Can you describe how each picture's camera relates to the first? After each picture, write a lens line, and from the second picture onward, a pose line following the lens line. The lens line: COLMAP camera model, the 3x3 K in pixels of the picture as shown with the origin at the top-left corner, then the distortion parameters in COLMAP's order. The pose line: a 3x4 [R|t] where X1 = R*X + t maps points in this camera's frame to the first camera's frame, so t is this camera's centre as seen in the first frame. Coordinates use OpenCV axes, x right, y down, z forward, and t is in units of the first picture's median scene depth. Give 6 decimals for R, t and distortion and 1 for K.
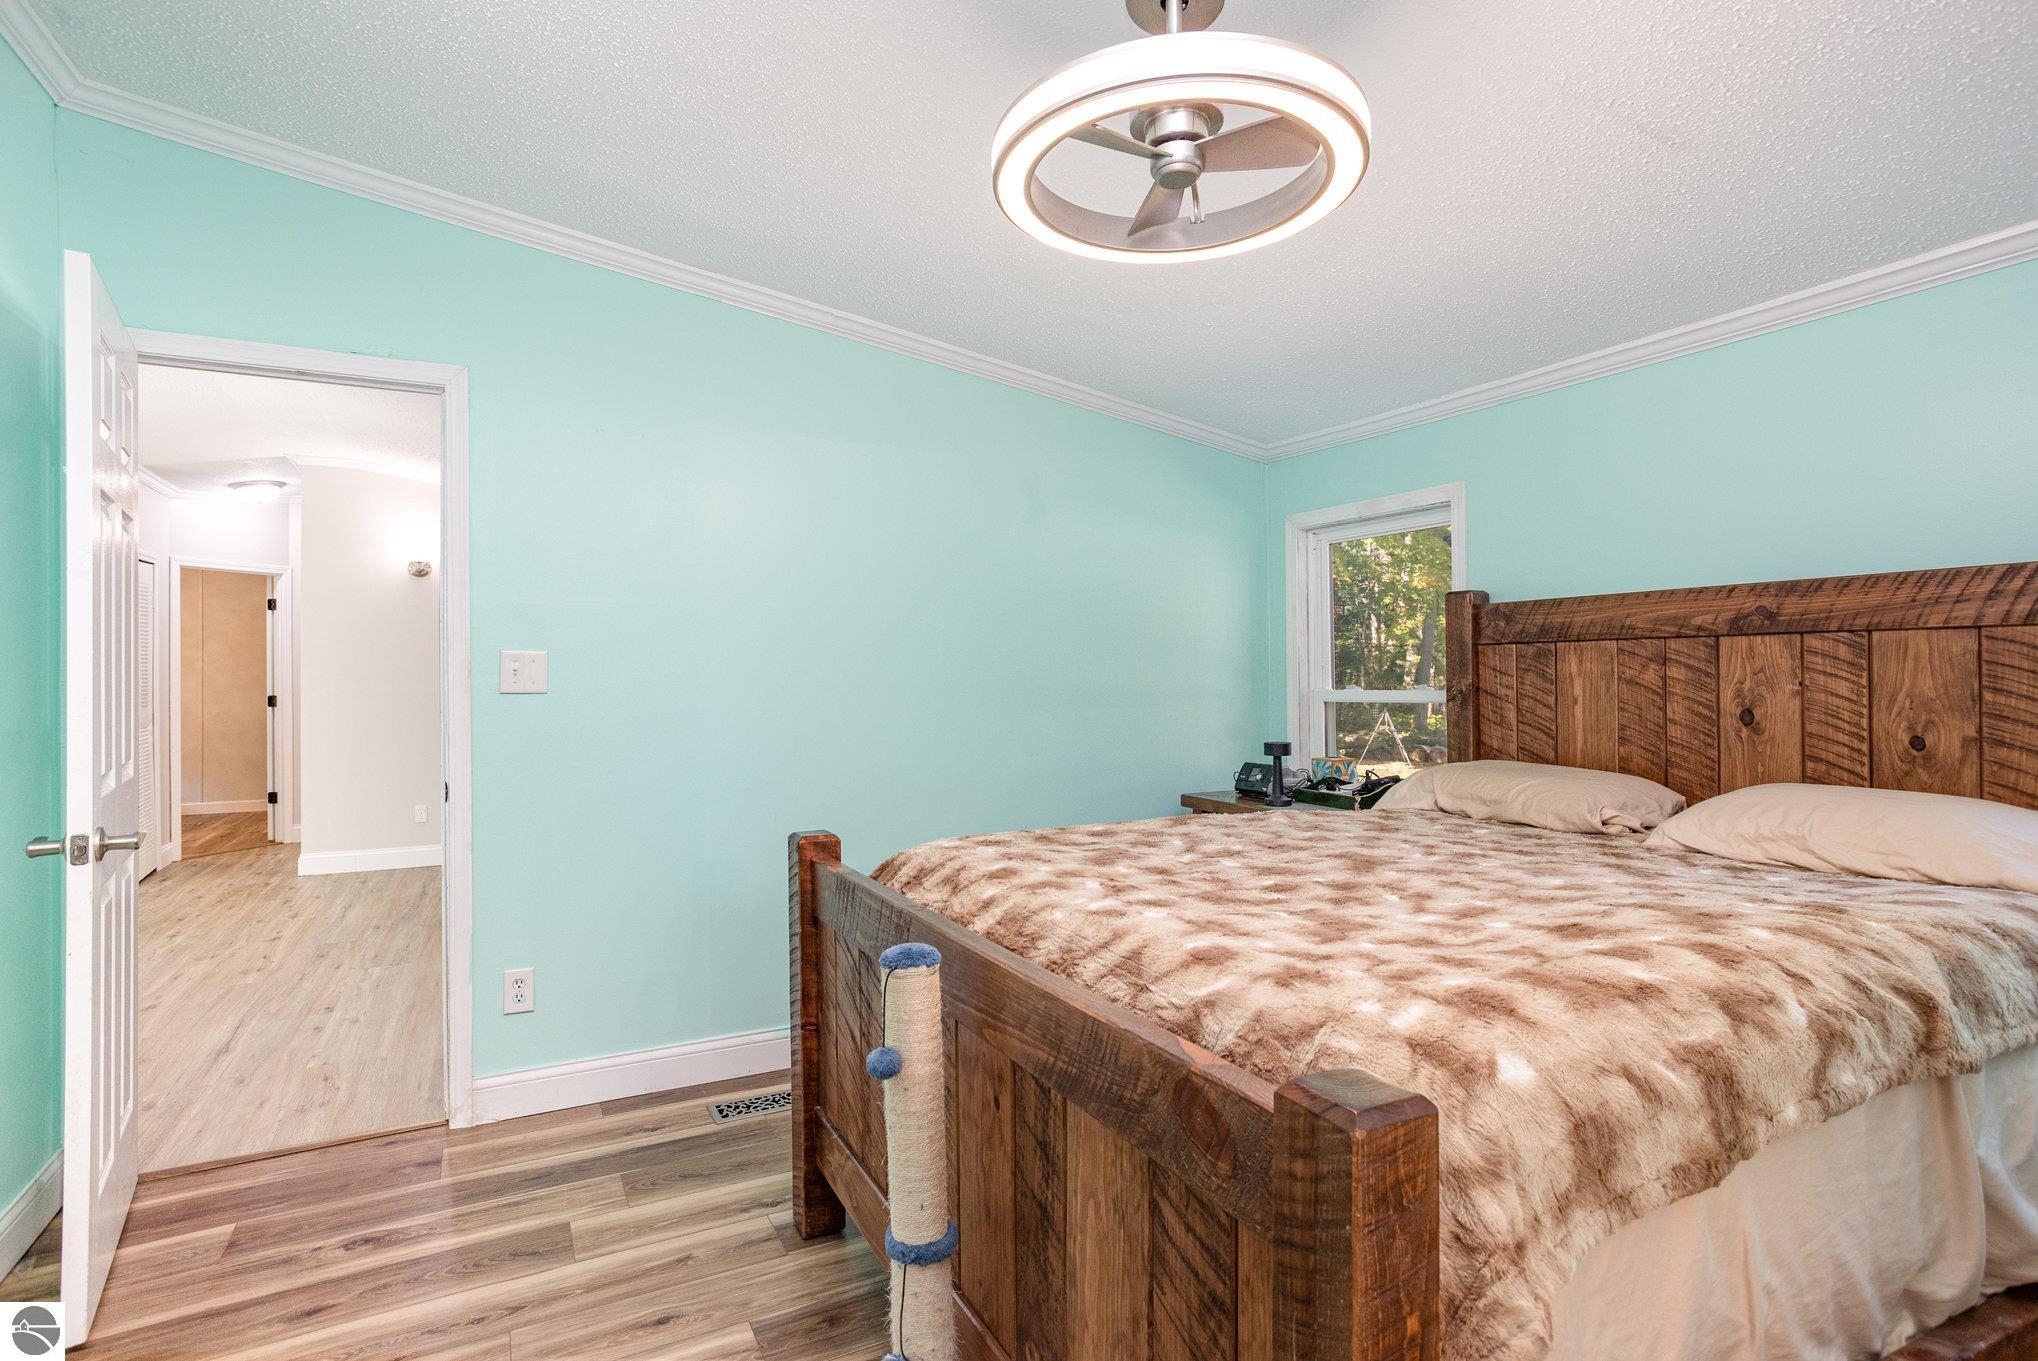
lens RADIAL K [[998.3, 0, 1016.7], [0, 998.3, 671.6], [0, 0, 1]] dist [-0.025049, -0.000207]
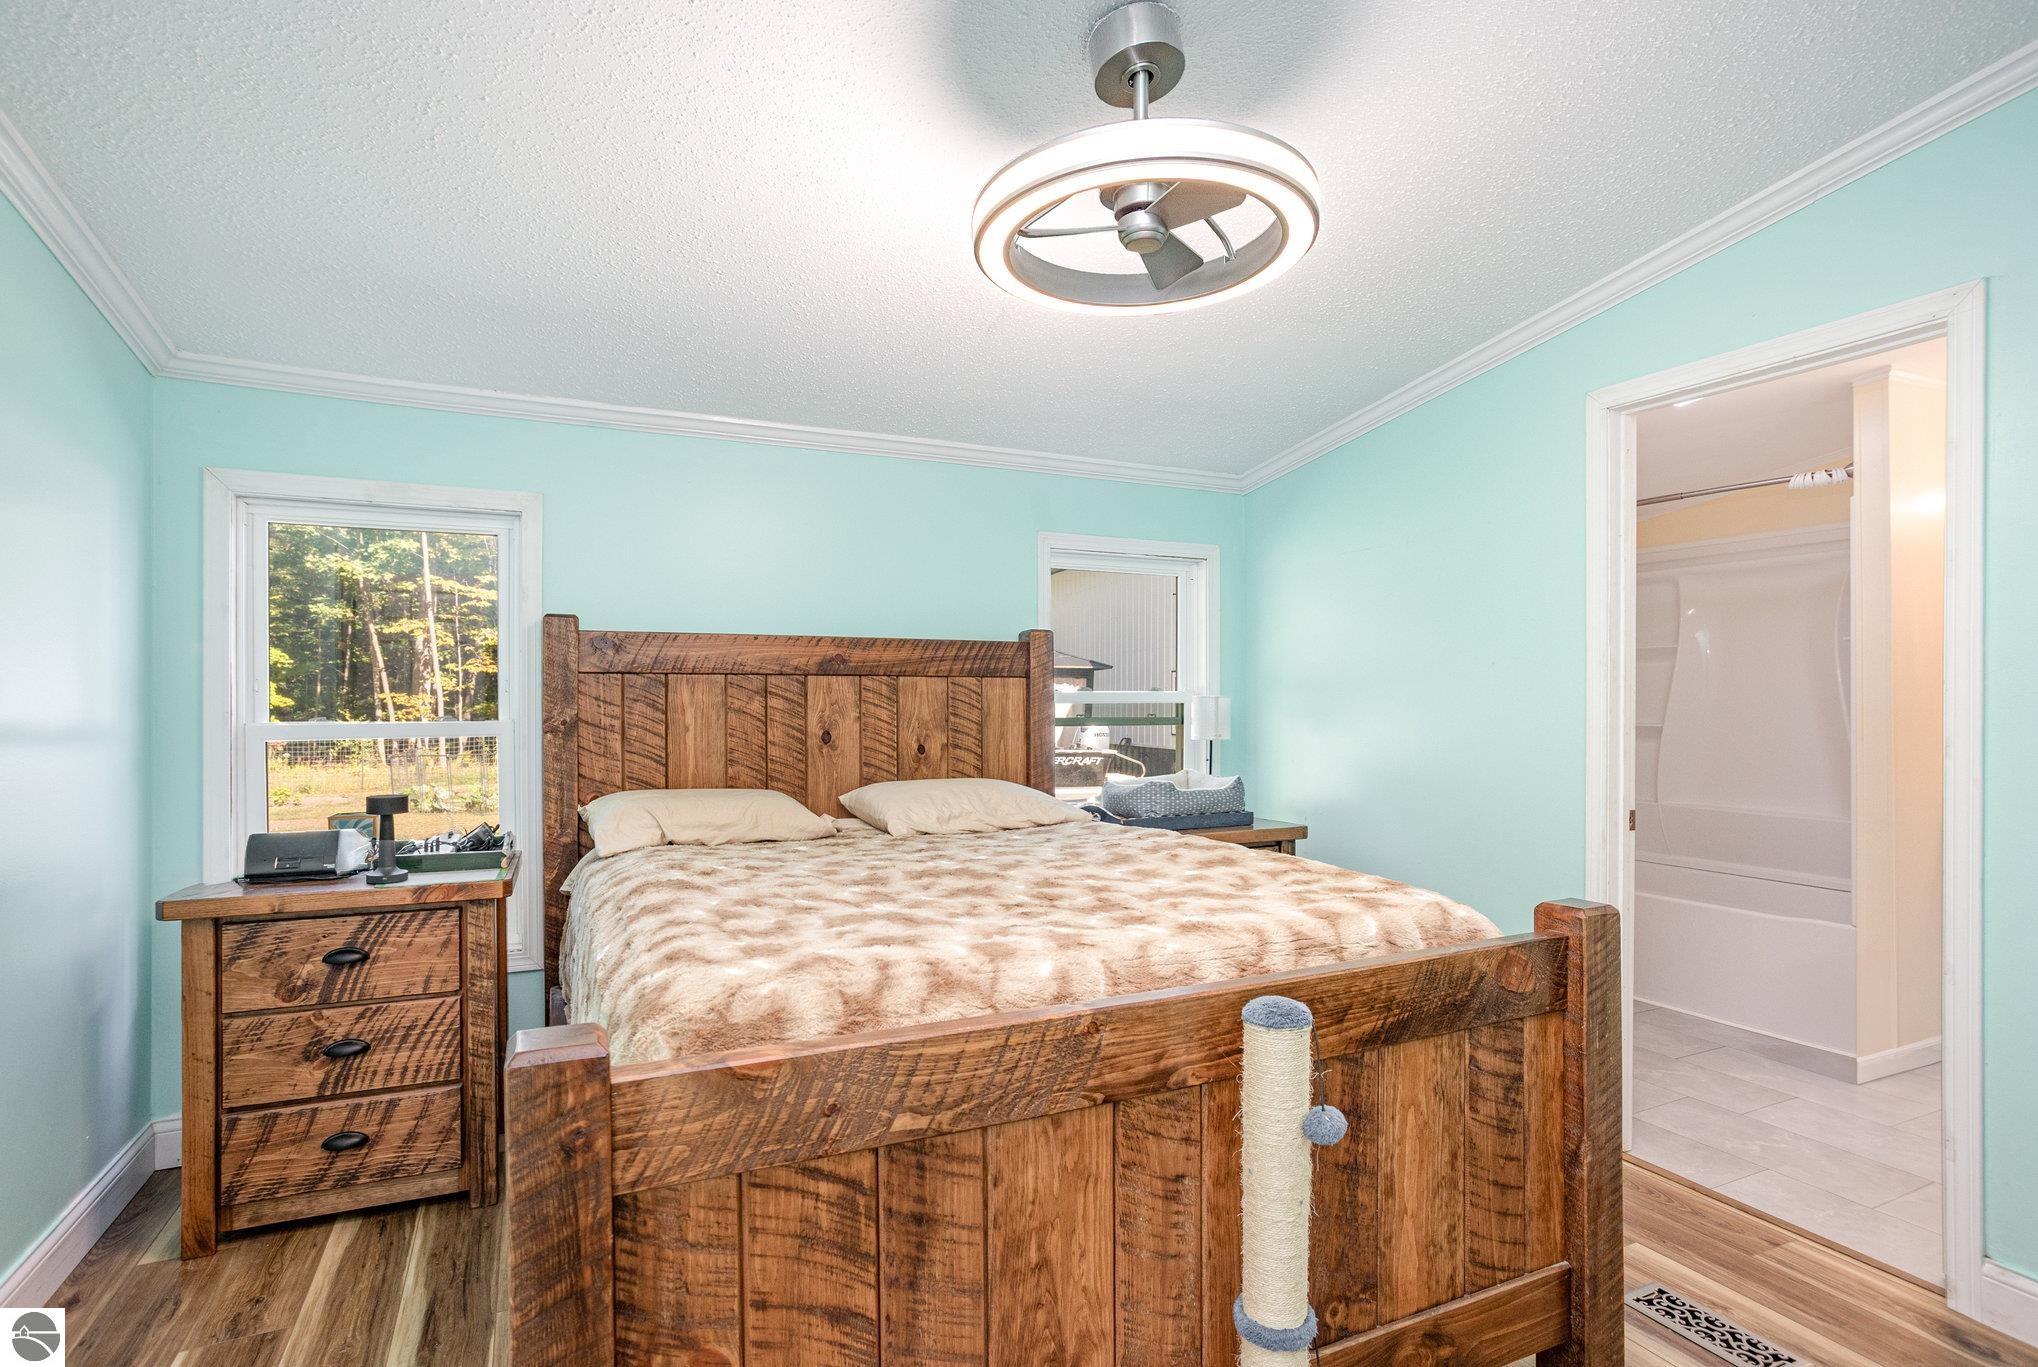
lens RADIAL K [[998.3, 0, 1019.1], [0, 998.3, 697.5], [0, 0, 1]] dist [-0.025049, -0.000207]
pose [[0.058397, 0.011125, 0.998231, -0.560324], [-0.004632, 0.999930, -0.010873, 0.006099], [-0.998283, -0.003989, 0.058445, 0.641826]]
